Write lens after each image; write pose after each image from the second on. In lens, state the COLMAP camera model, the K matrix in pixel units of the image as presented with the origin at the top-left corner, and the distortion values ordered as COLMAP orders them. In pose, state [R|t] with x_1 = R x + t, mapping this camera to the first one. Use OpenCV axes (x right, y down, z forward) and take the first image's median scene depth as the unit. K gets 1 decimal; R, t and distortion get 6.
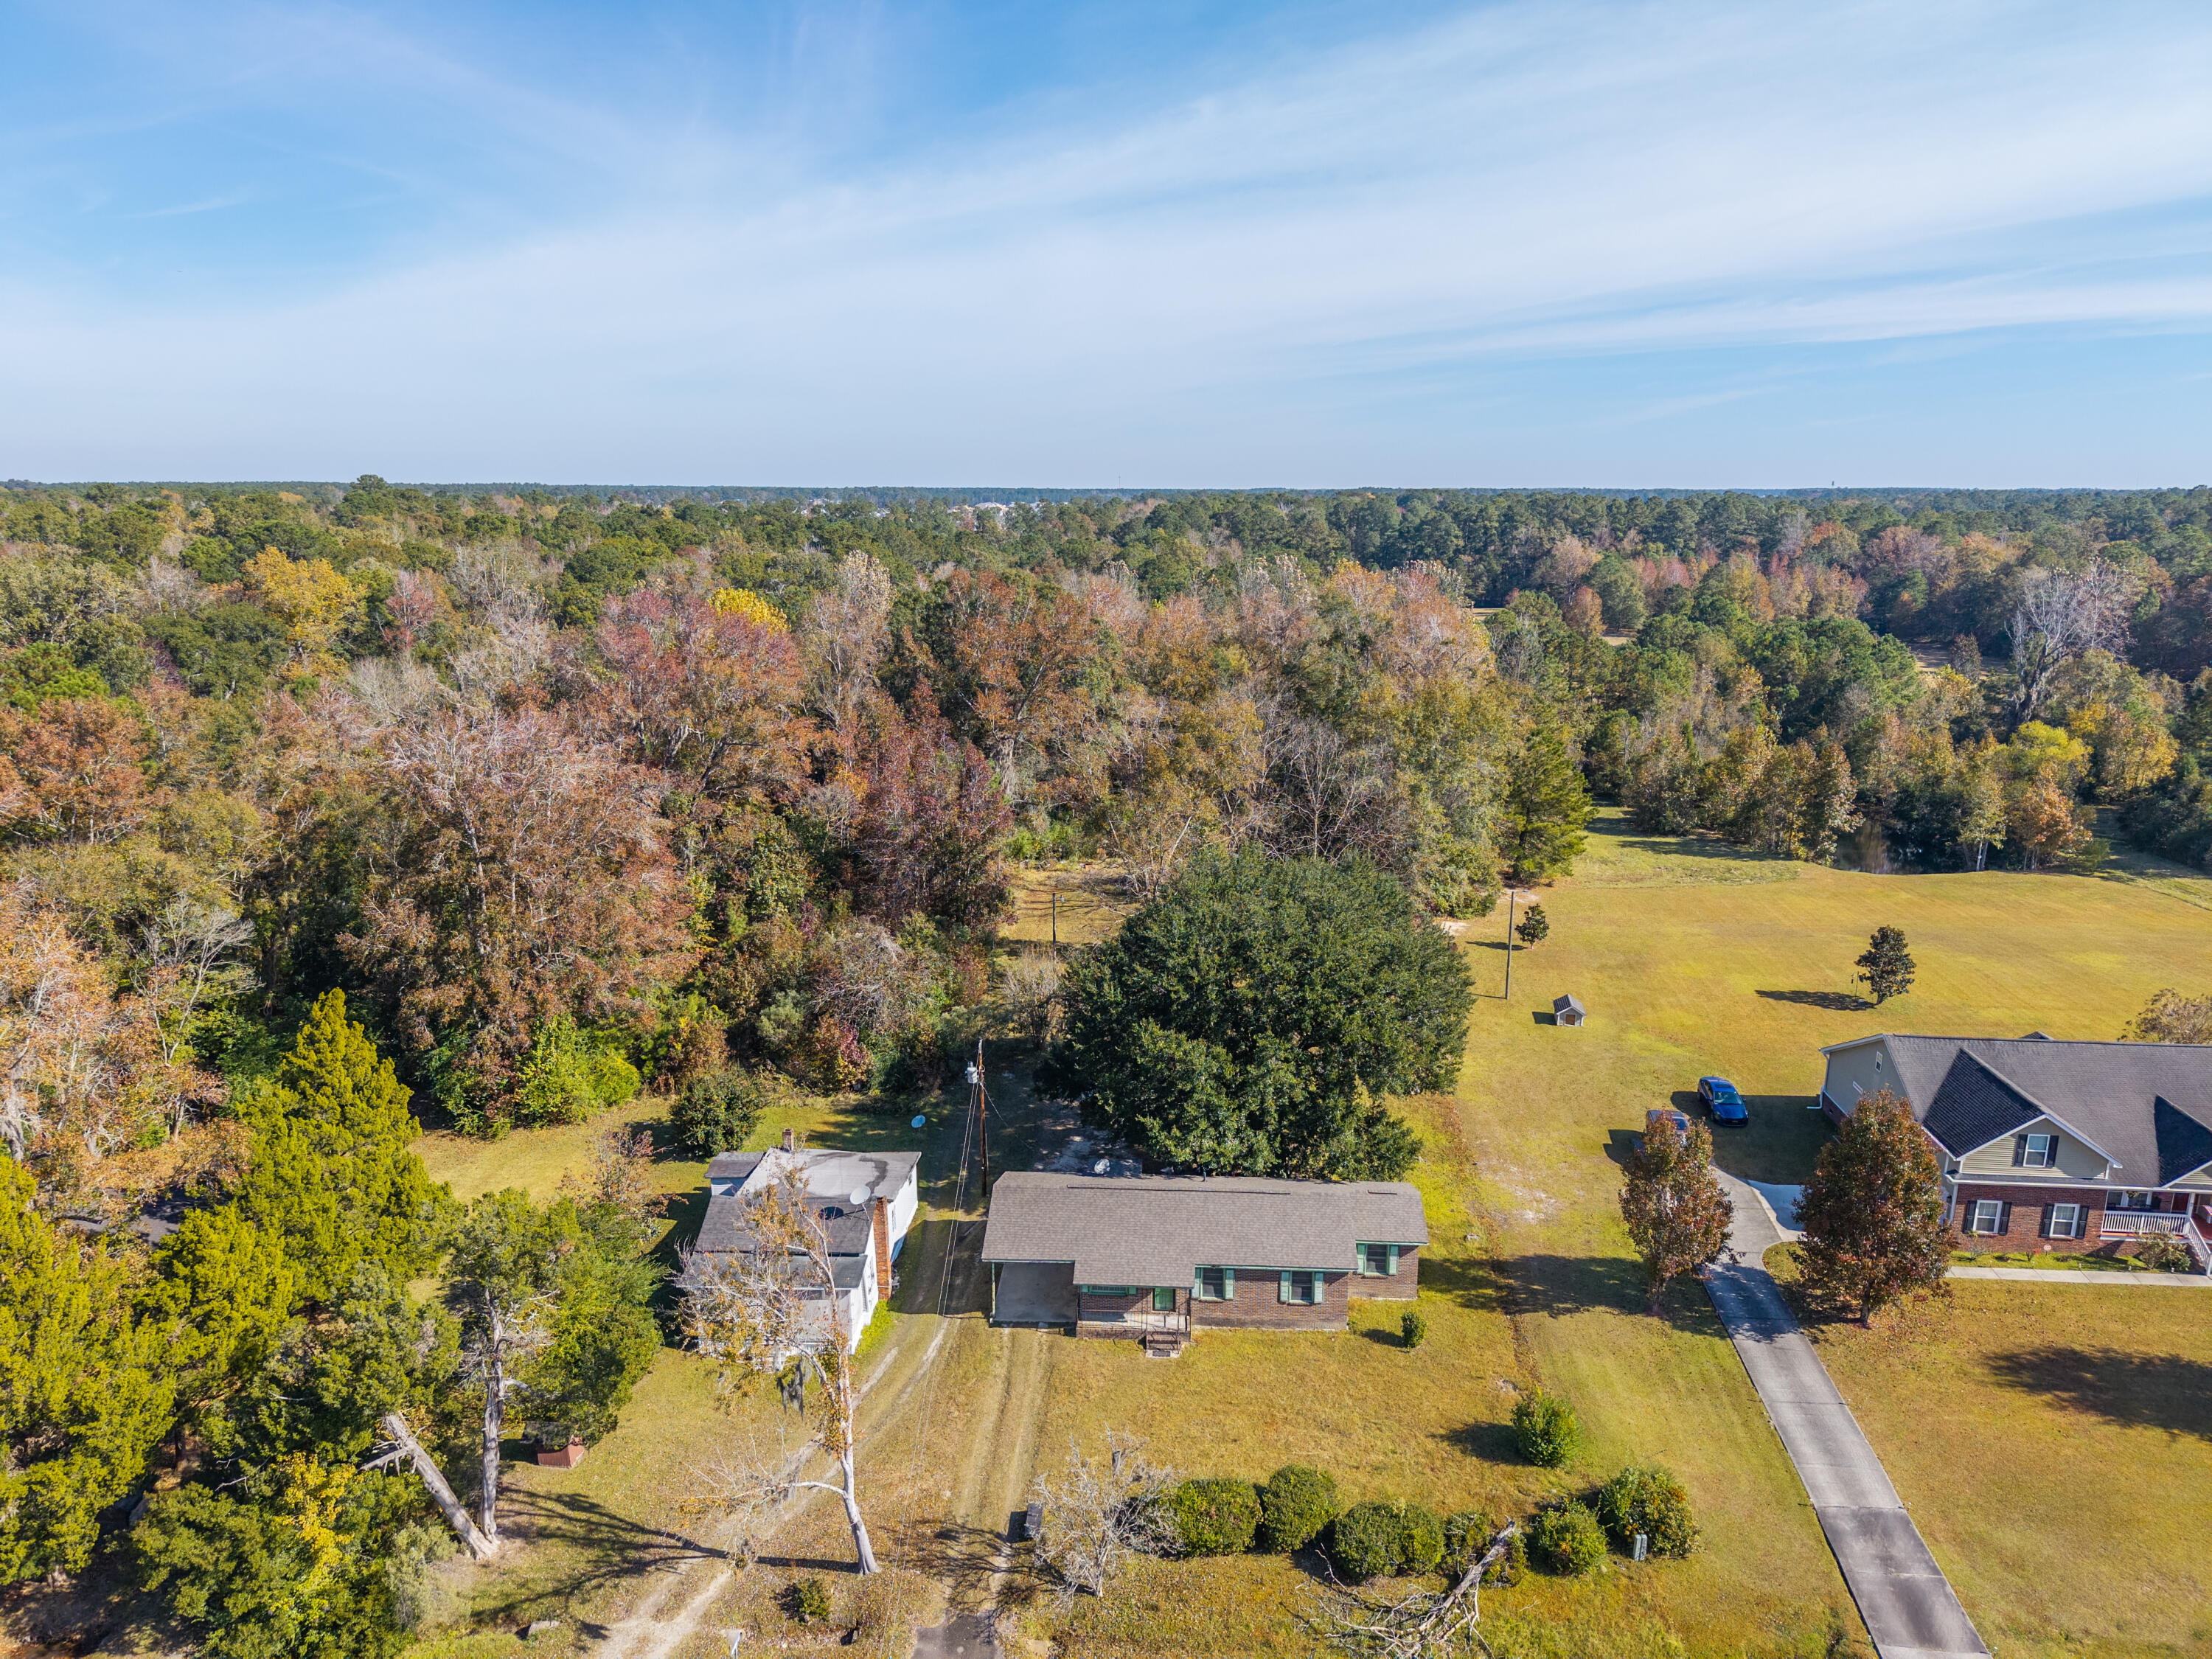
lens RADIAL K [[1483.9, 0, 1115.7], [0, 1483.9, 840.8], [0, 0, 1]] dist [0.024047, -0.023742]
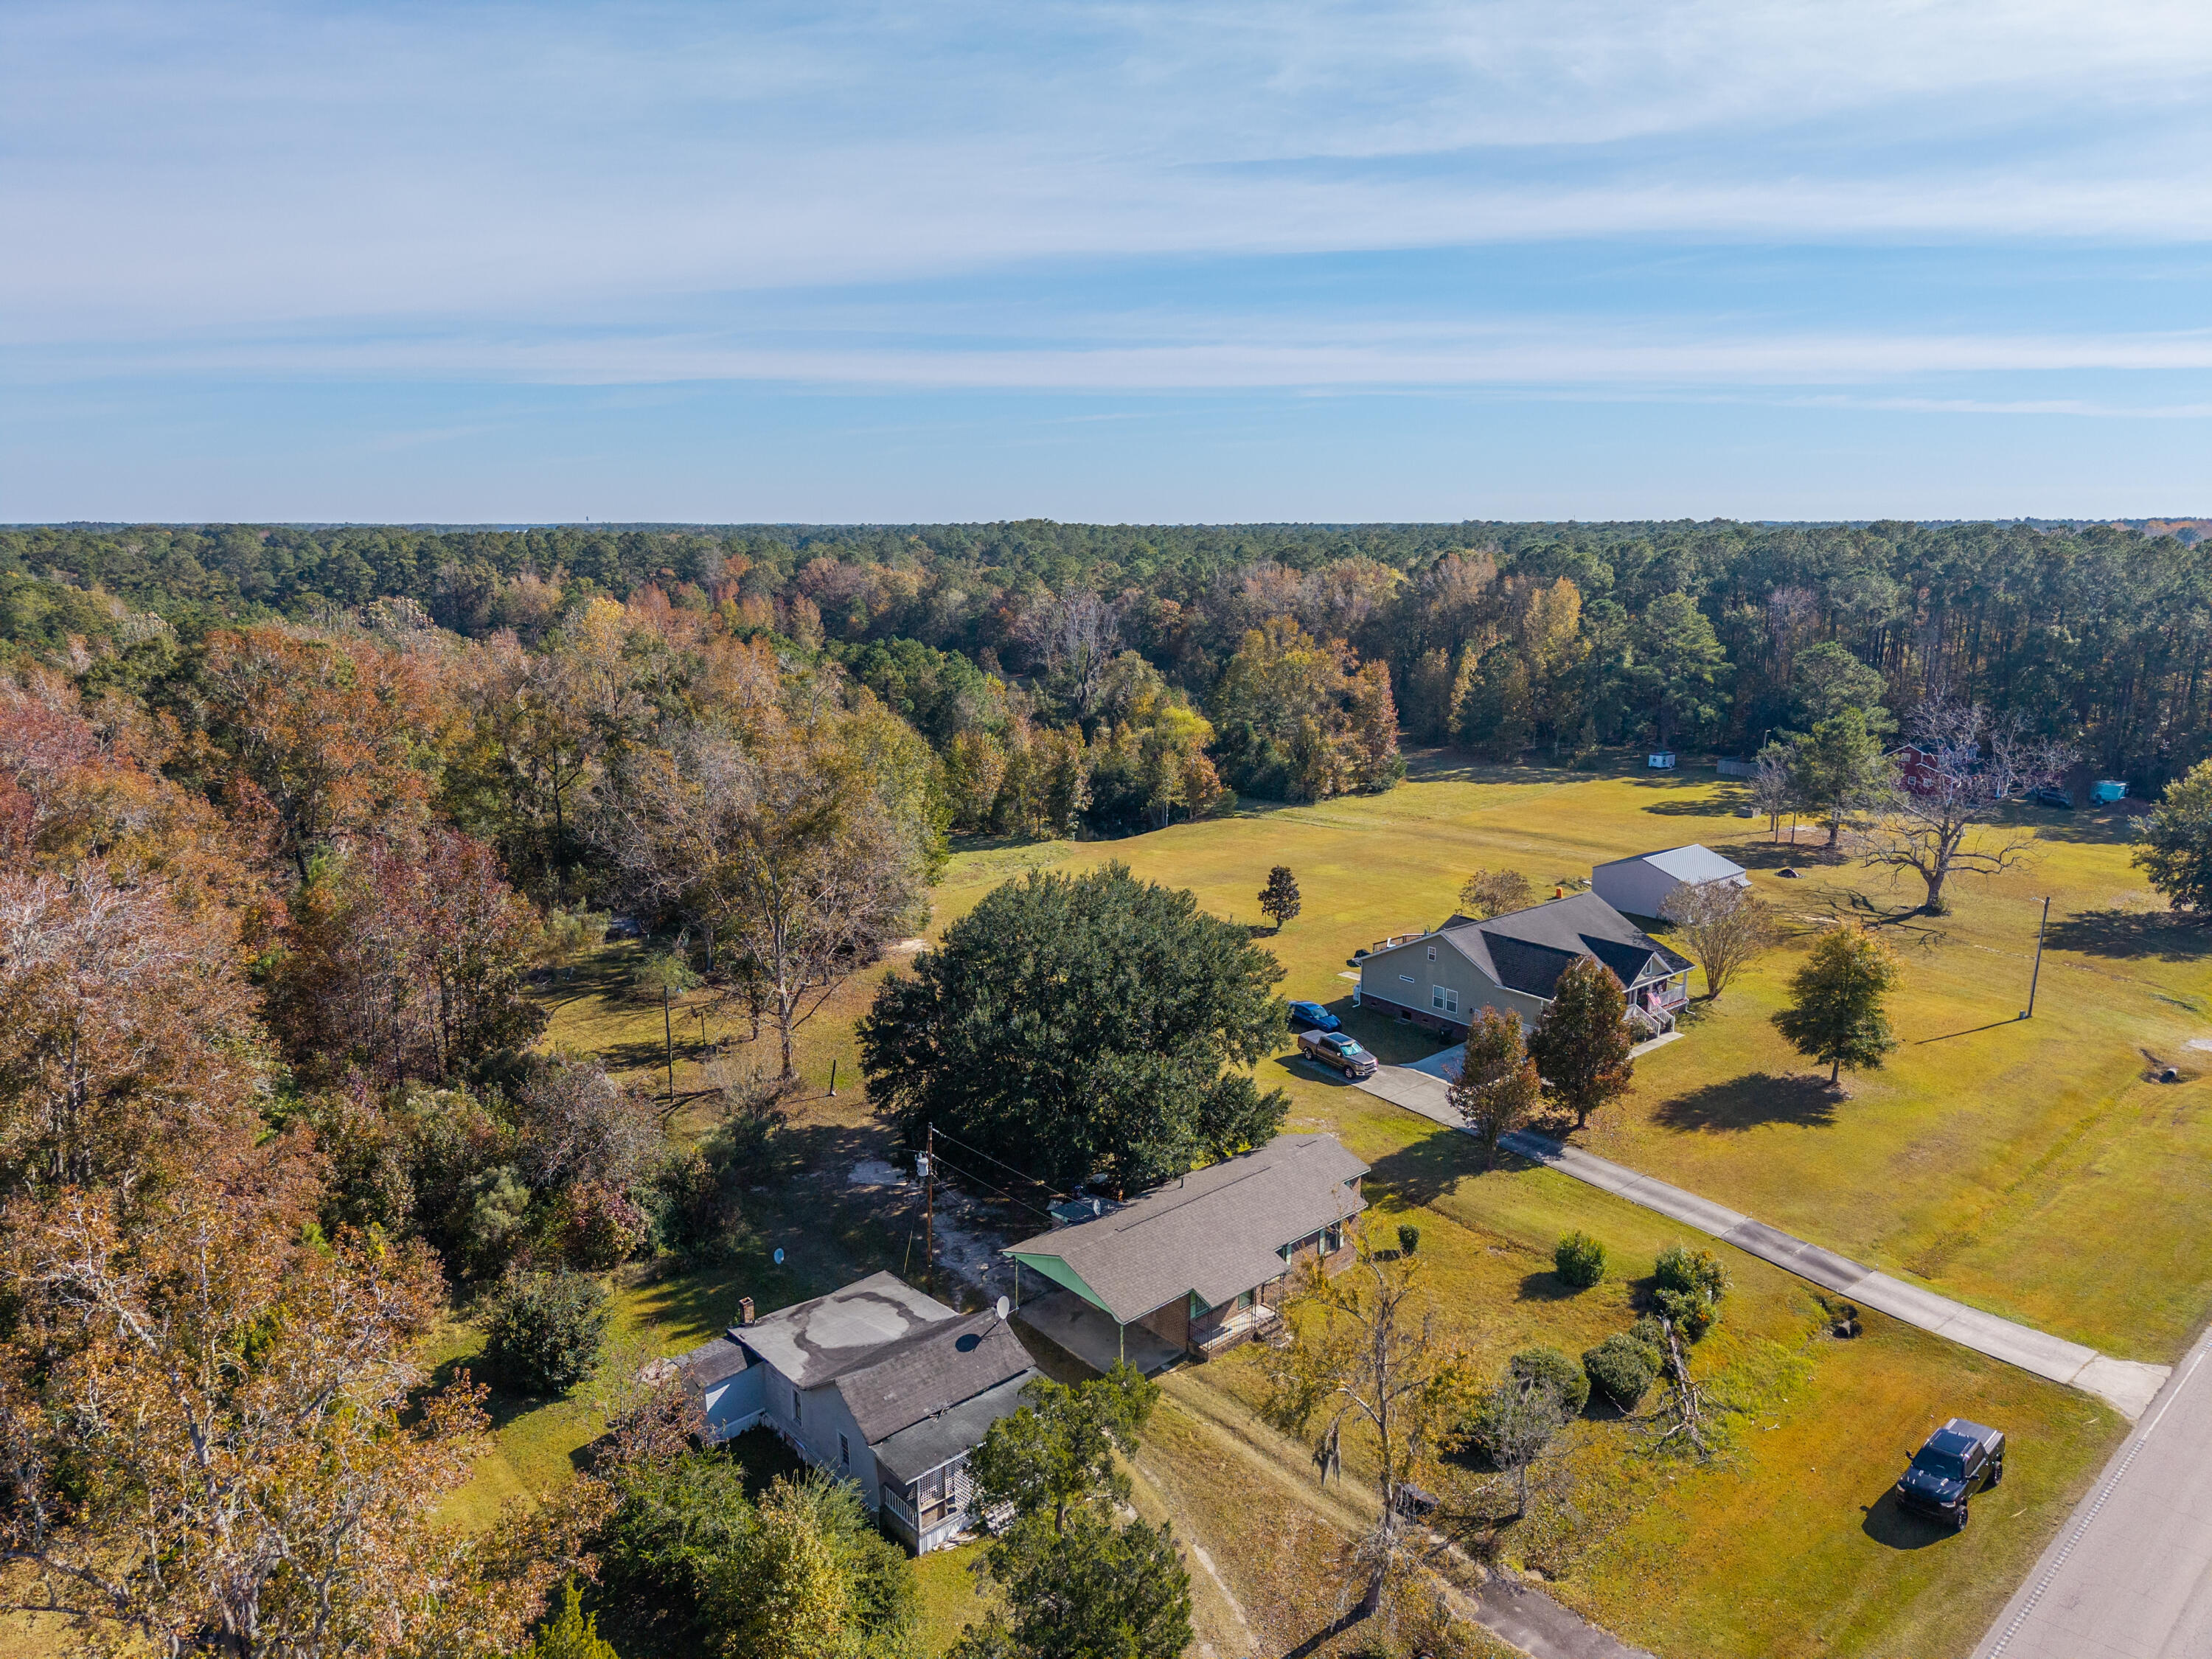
lens RADIAL K [[1483.9, 0, 1124.2], [0, 1483.9, 825.2], [0, 0, 1]] dist [0.024047, -0.023742]
pose [[0.705532, -0.143547, 0.693988, -0.663525], [0.165792, 0.985529, 0.035300, -0.065044], [-0.689012, 0.090153, 0.719121, 0.258966]]
